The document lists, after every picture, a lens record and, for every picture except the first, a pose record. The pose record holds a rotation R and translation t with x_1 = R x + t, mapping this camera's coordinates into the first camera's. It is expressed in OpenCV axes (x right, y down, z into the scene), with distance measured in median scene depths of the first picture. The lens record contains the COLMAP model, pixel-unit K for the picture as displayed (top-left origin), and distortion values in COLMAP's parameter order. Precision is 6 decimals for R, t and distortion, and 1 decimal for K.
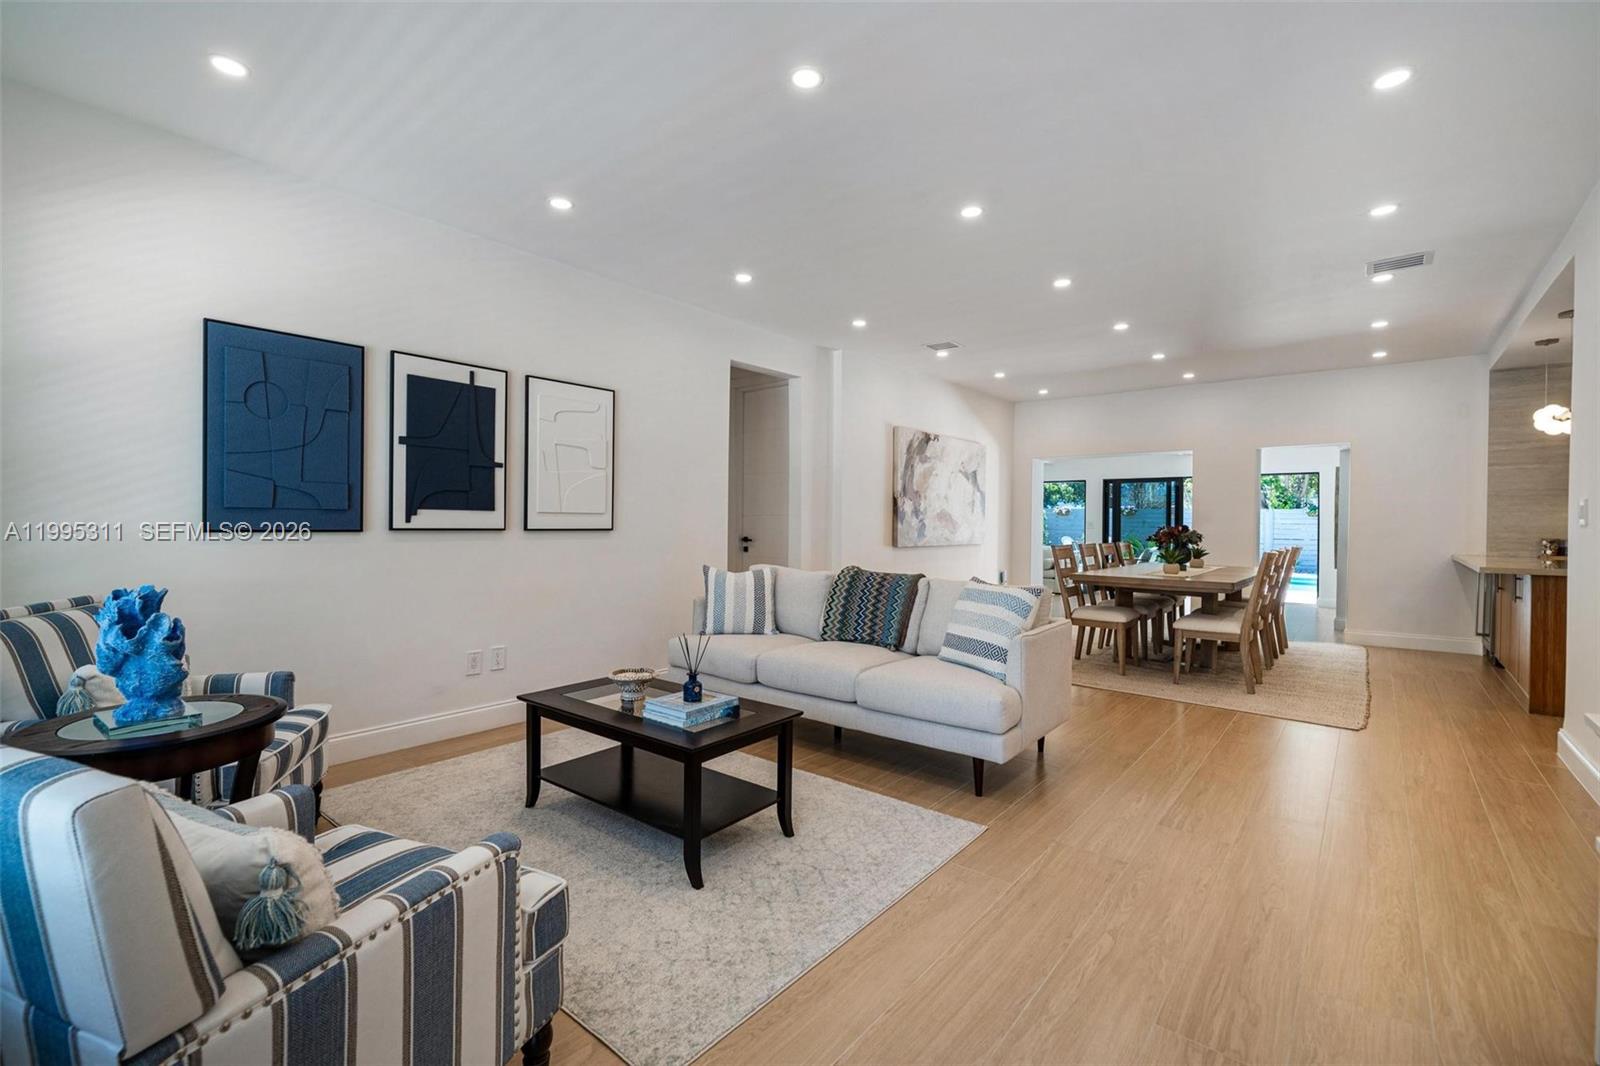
lens RADIAL K [[699.7, 0, 796.8], [0, 699.7, 525.8], [0, 0, 1]] dist [-0.001344, -0.000381]
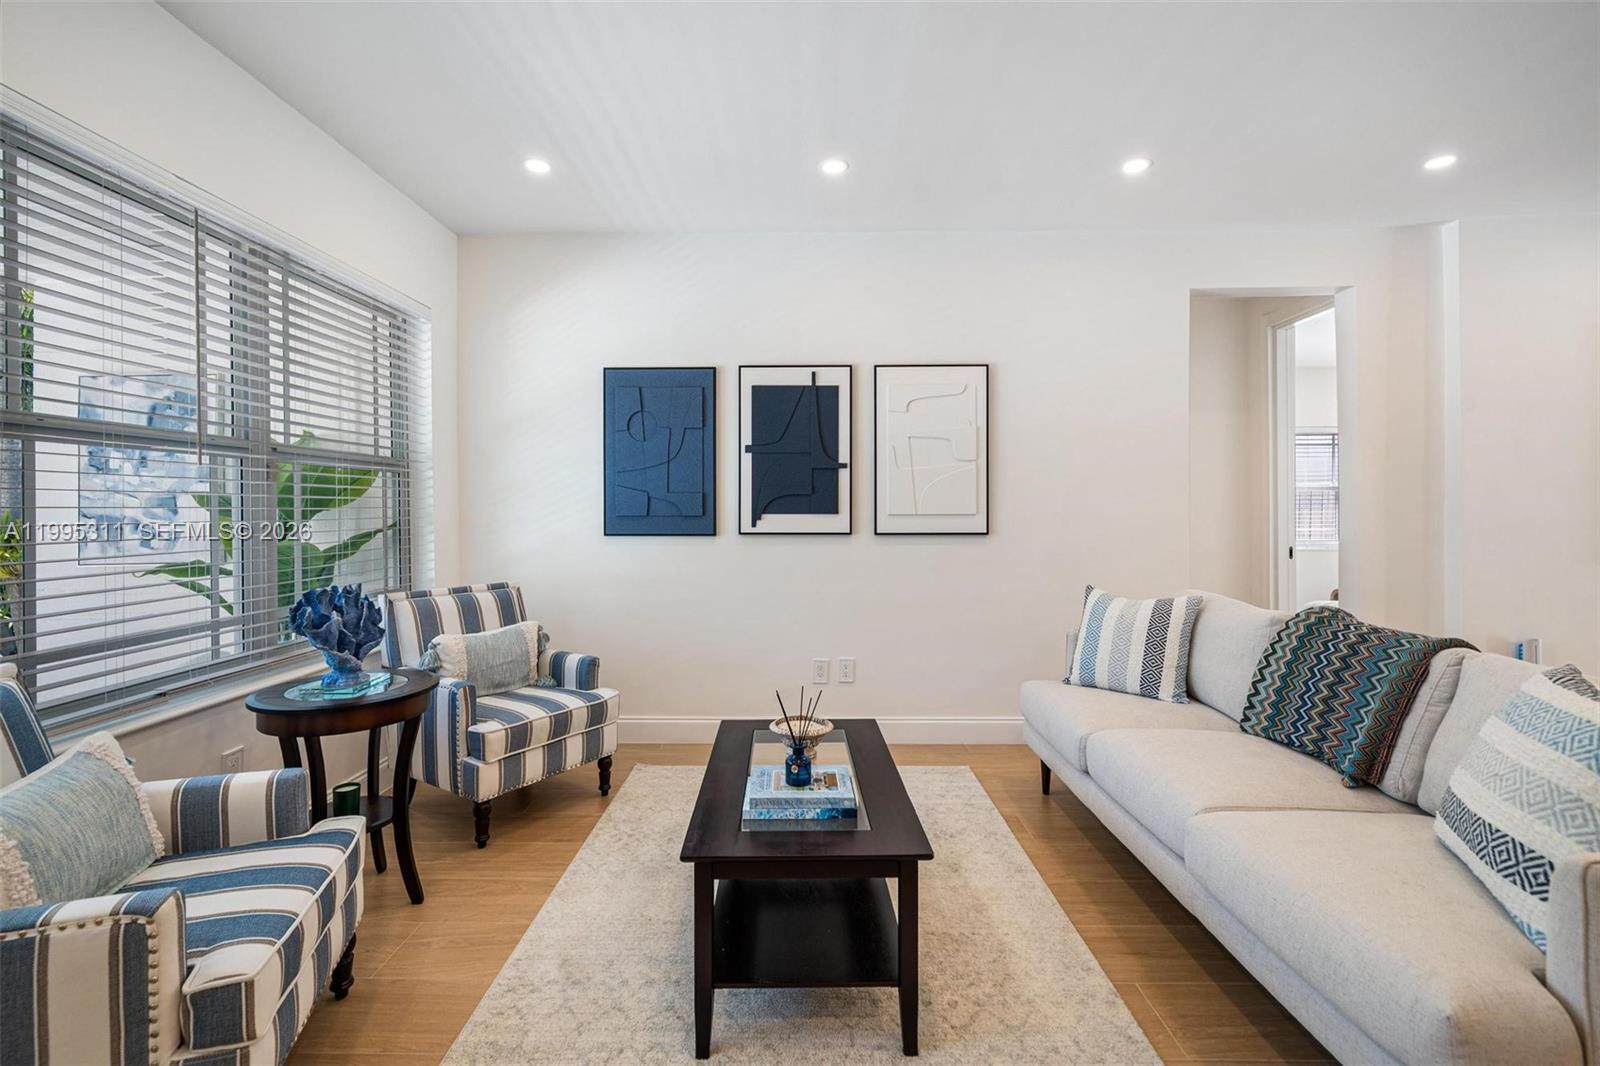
lens RADIAL K [[699.7, 0, 795.5], [0, 699.7, 511.3], [0, 0, 1]] dist [-0.001344, -0.000381]
pose [[0.626003, -0.012184, -0.779726, 0.275349], [0.003449, 0.999911, -0.012856, -0.013575], [0.779813, 0.005359, 0.625989, 0.364281]]
